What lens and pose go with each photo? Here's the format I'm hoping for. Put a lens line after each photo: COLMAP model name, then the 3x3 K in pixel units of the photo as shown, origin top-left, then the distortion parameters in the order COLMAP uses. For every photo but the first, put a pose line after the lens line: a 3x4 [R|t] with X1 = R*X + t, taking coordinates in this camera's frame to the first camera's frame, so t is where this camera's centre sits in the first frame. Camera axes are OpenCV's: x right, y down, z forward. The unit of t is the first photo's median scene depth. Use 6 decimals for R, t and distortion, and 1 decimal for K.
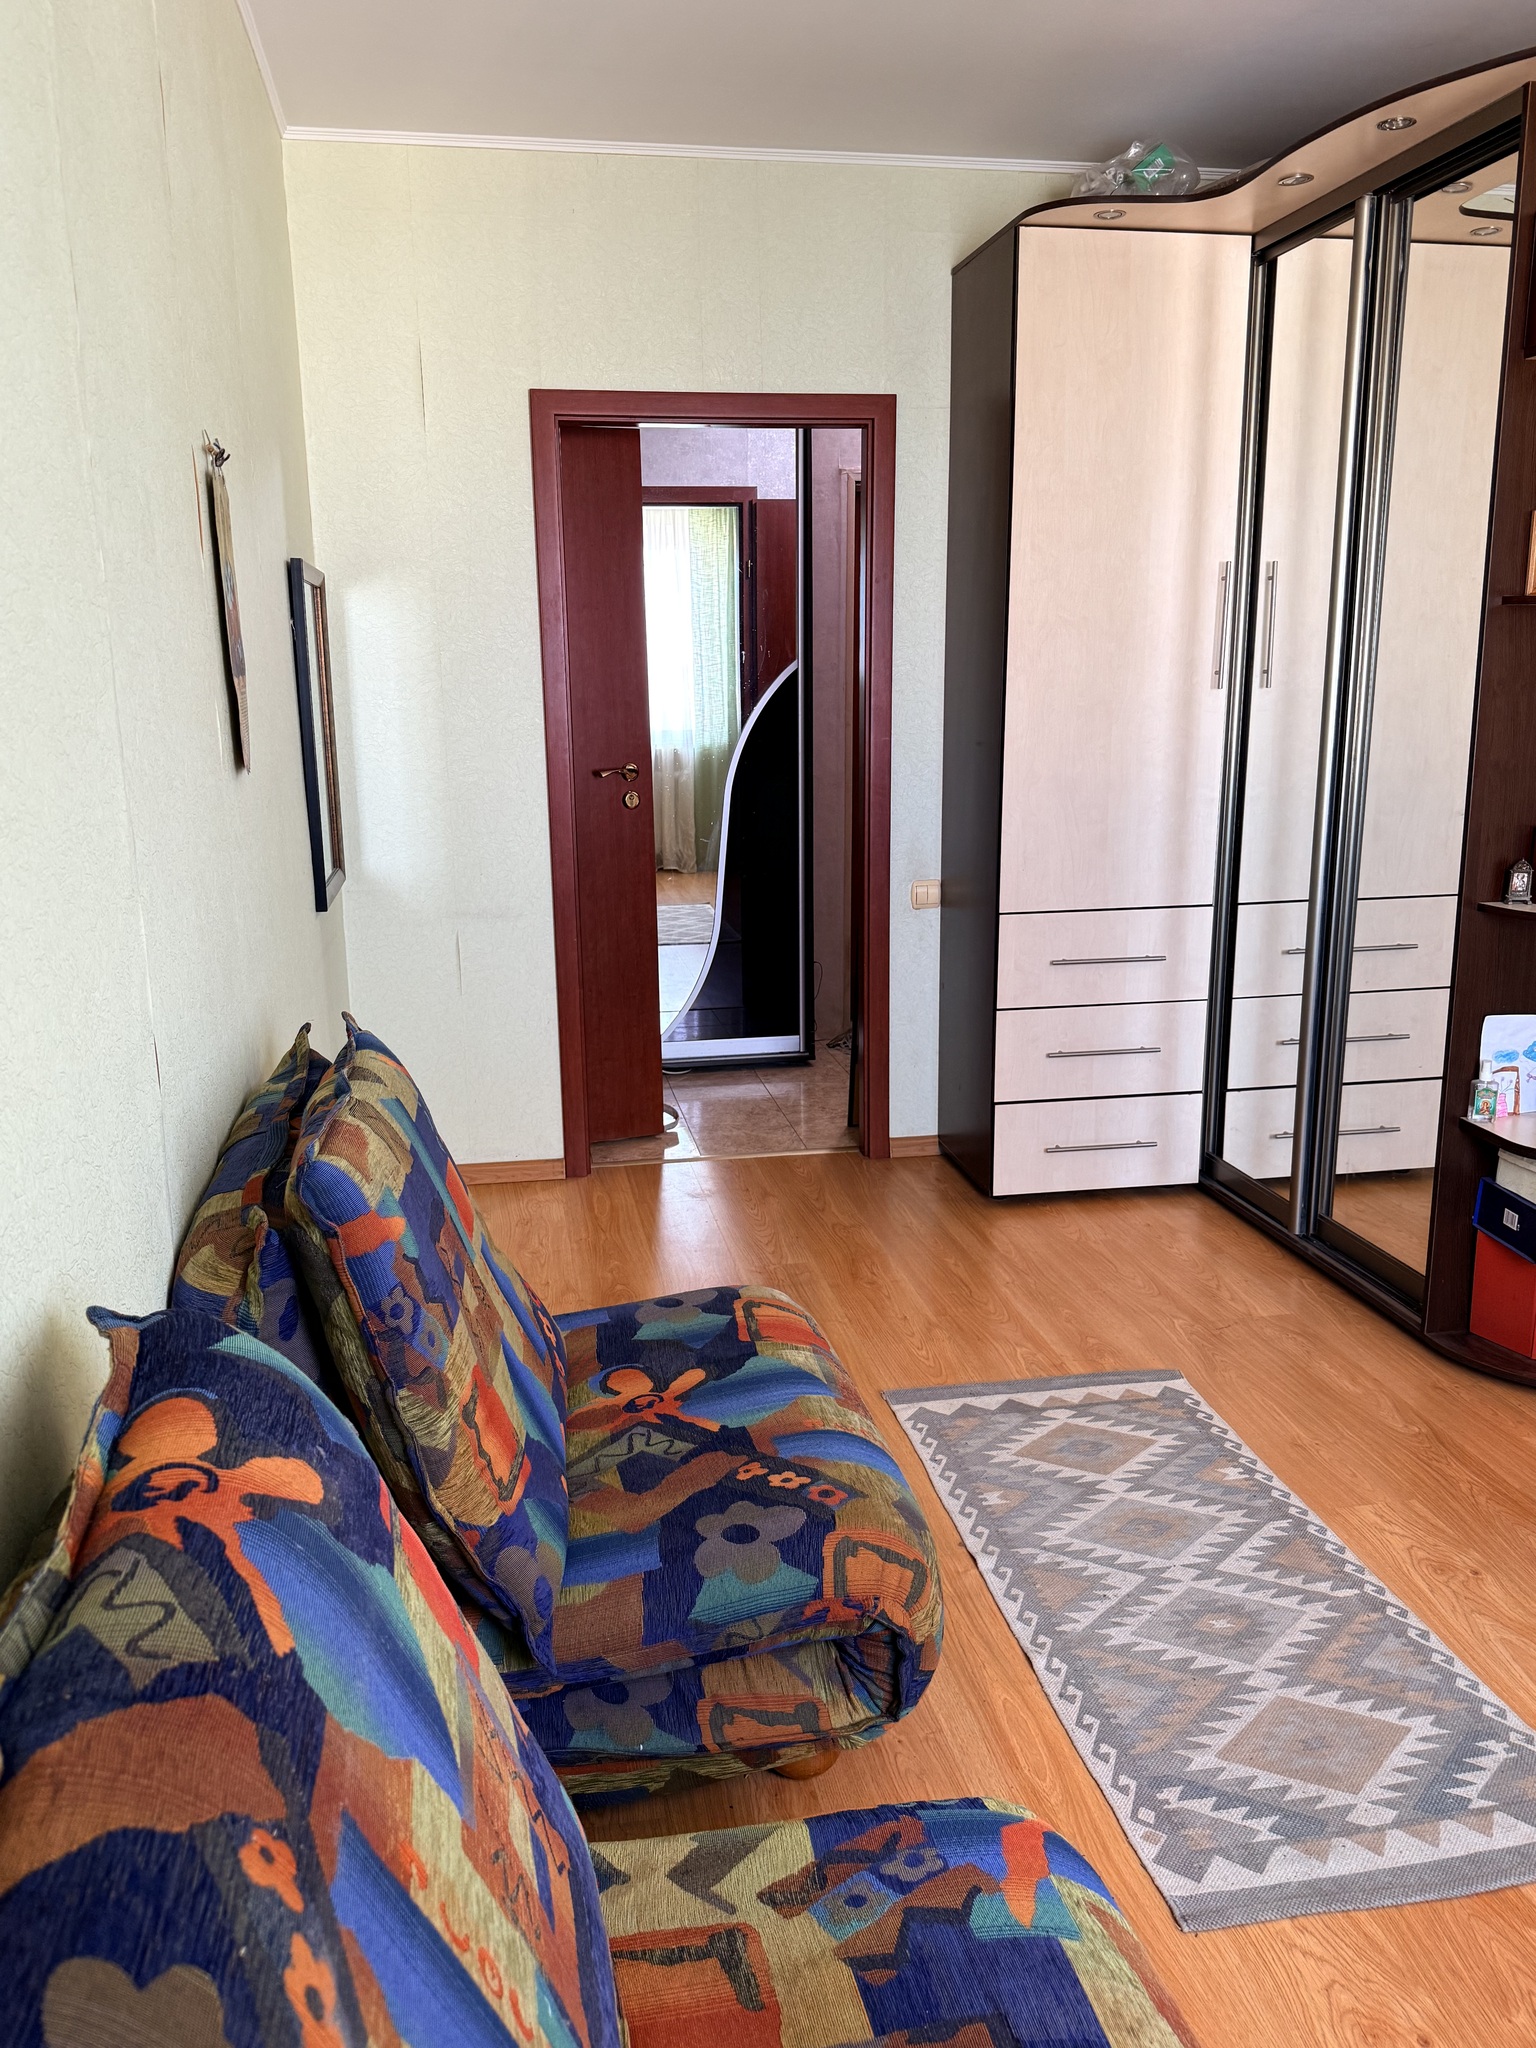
lens RADIAL K [[1559.4, 0, 770.9], [0, 1559.4, 1006.9], [0, 0, 1]] dist [0.079419, -0.109802]
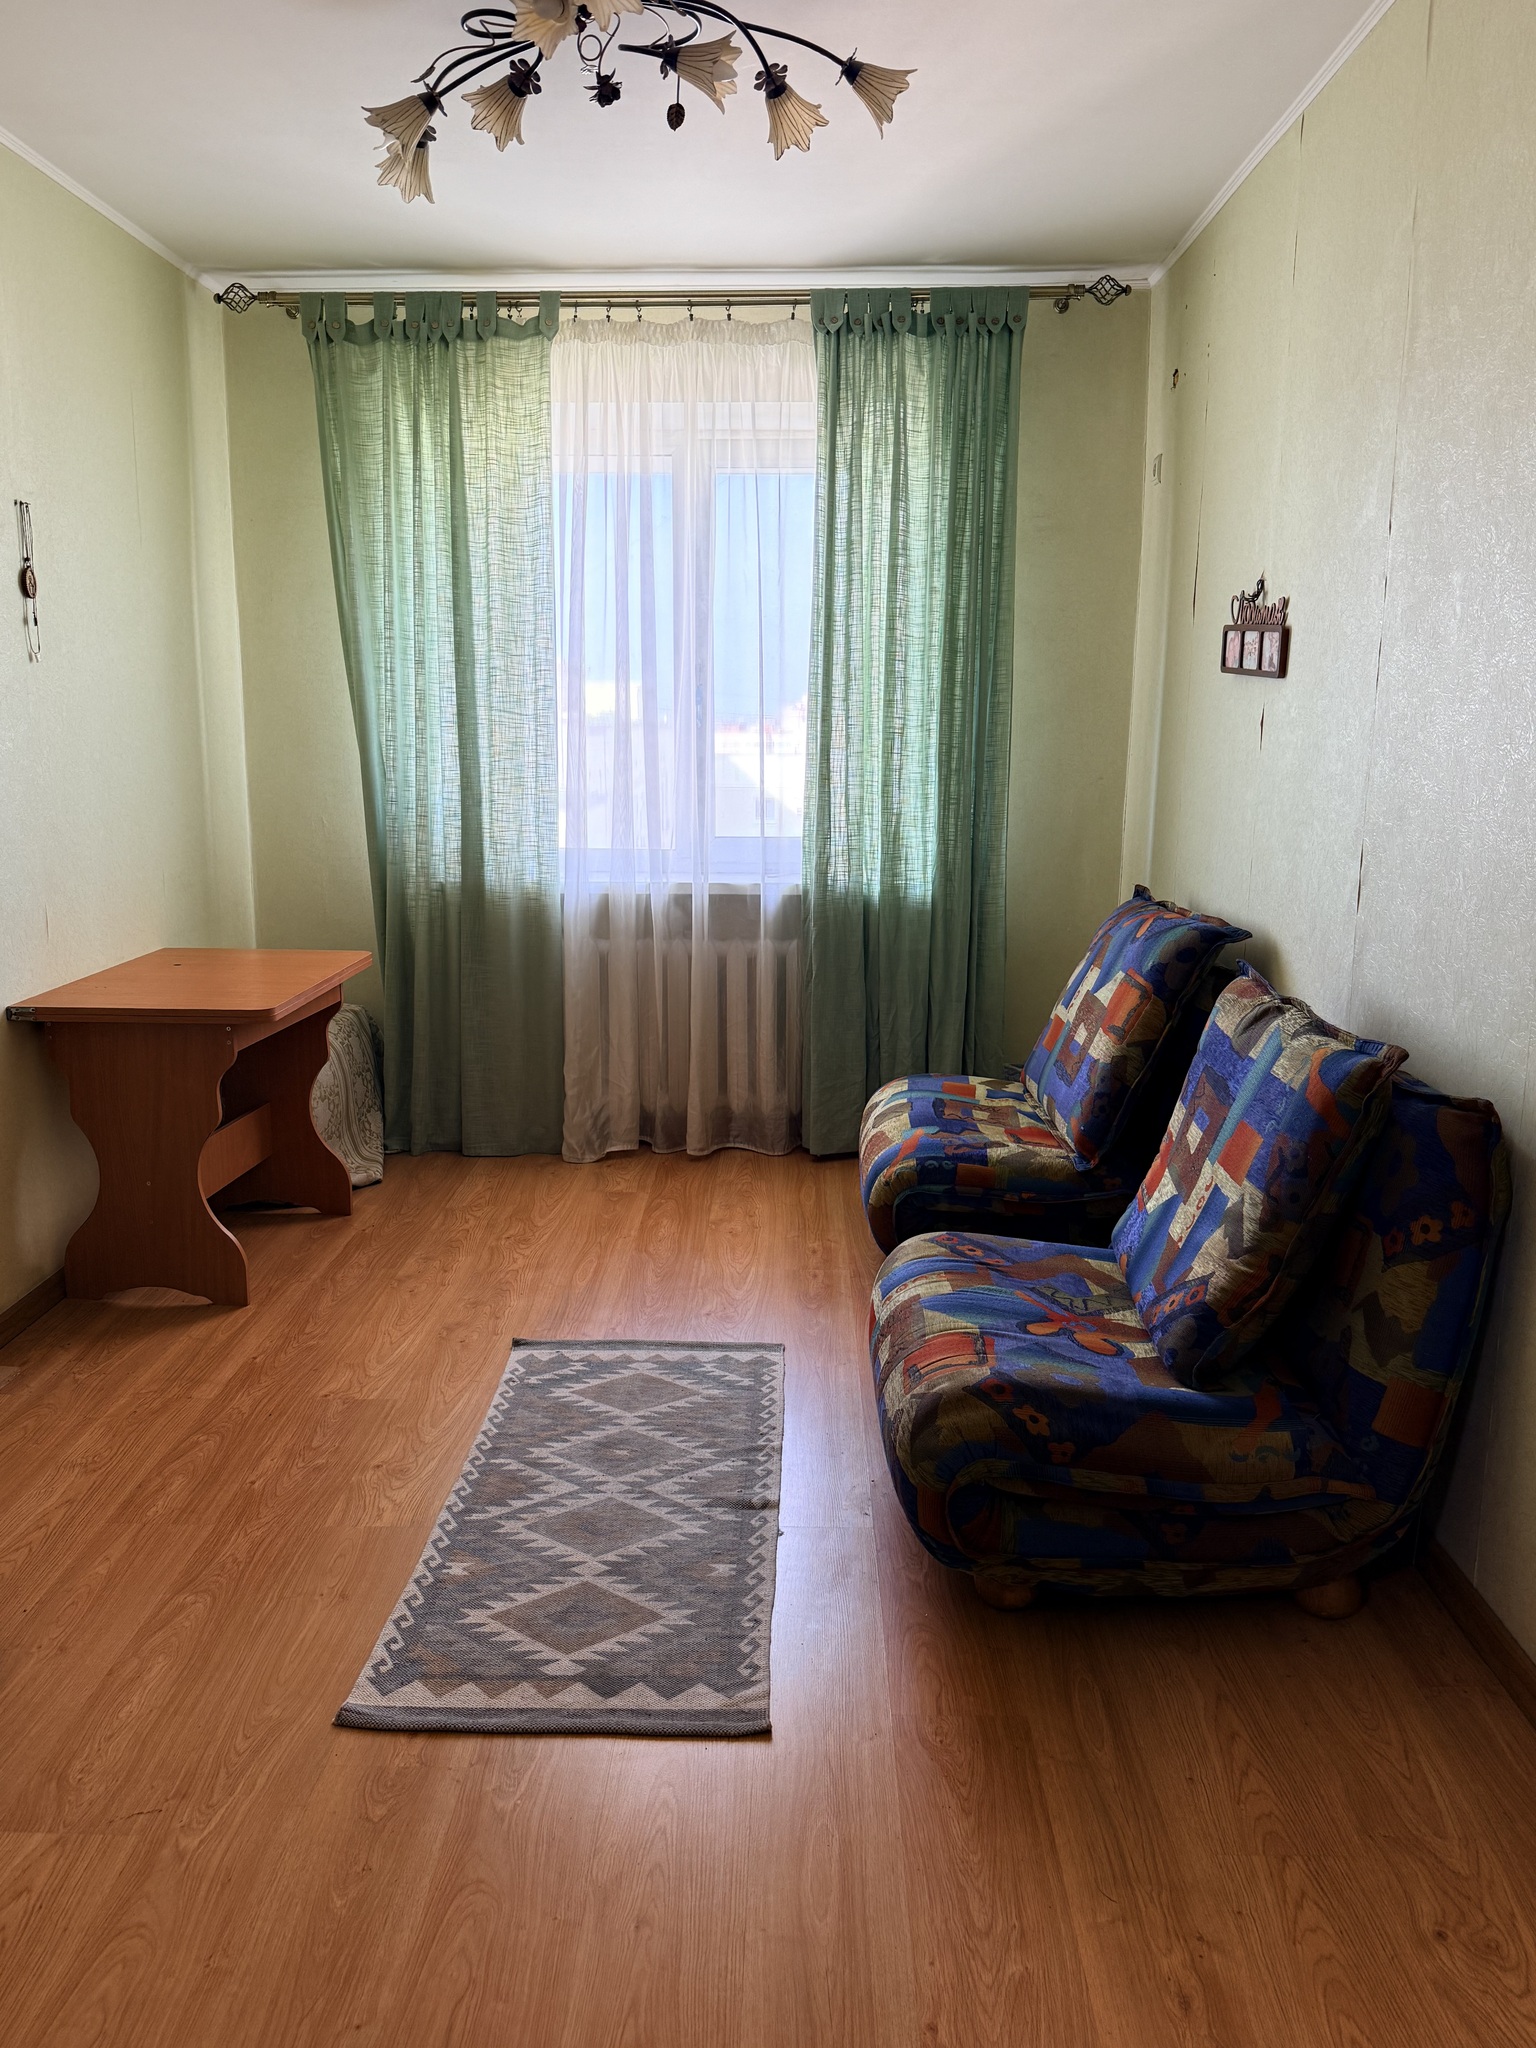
lens RADIAL K [[1559.4, 0, 769.6], [0, 1559.4, 1026.7], [0, 0, 1]] dist [0.079419, -0.109802]
pose [[-0.979613, -0.032825, 0.198195, -0.070247], [0.047600, 0.920541, 0.387735, -0.380191], [-0.195174, 0.389264, -0.900211, 1.785427]]
